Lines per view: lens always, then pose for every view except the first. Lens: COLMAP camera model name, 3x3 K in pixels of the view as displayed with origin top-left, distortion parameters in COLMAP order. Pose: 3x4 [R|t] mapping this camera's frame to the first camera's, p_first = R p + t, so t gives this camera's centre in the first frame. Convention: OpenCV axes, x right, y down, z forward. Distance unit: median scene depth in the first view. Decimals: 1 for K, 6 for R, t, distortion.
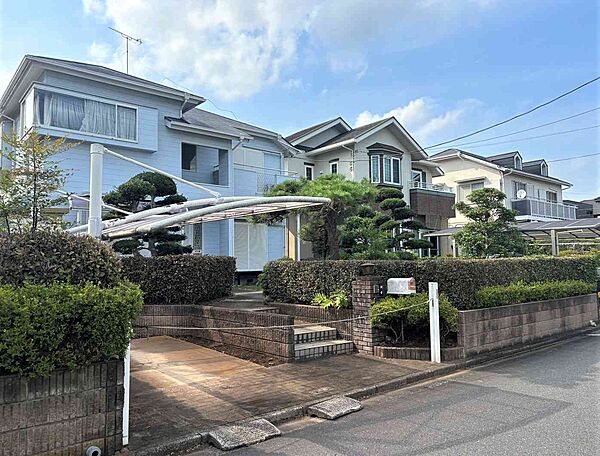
lens RADIAL K [[465.2, 0, 300.0], [0, 465.2, 228.0], [0, 0, 1]] dist [0.012368, 0.001207]
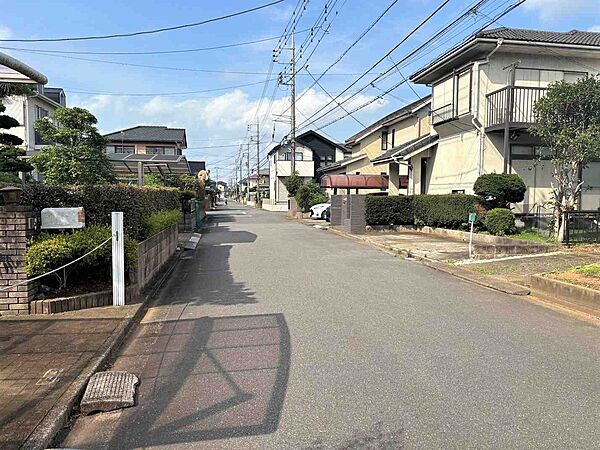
lens RADIAL K [[450.9, 0, 304.1], [0, 450.9, 225.3], [0, 0, 1]] dist [0.078895, -0.099494]
pose [[0.499457, -0.037713, 0.865518, -0.184536], [-0.079894, 0.992790, 0.089362, 0.029670], [-0.862647, -0.113782, 0.492842, 0.227147]]
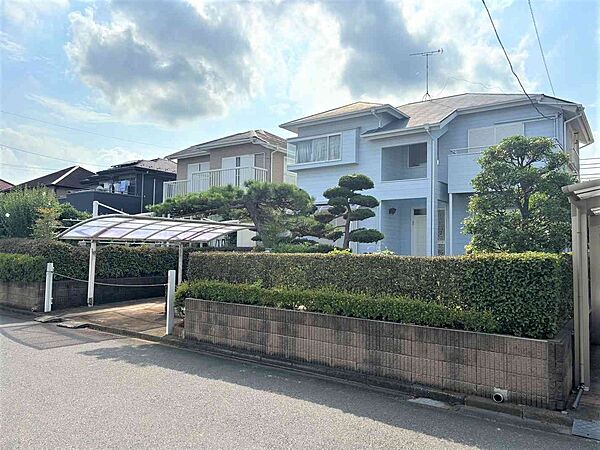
lens RADIAL K [[450.9, 0, 304.1], [0, 450.9, 225.3], [0, 0, 1]] dist [0.078895, -0.099494]
pose [[0.245862, -0.034577, -0.968688, 1.142597], [0.055711, 0.998216, -0.021492, 0.031131], [0.967703, -0.048683, 0.247349, 0.768394]]
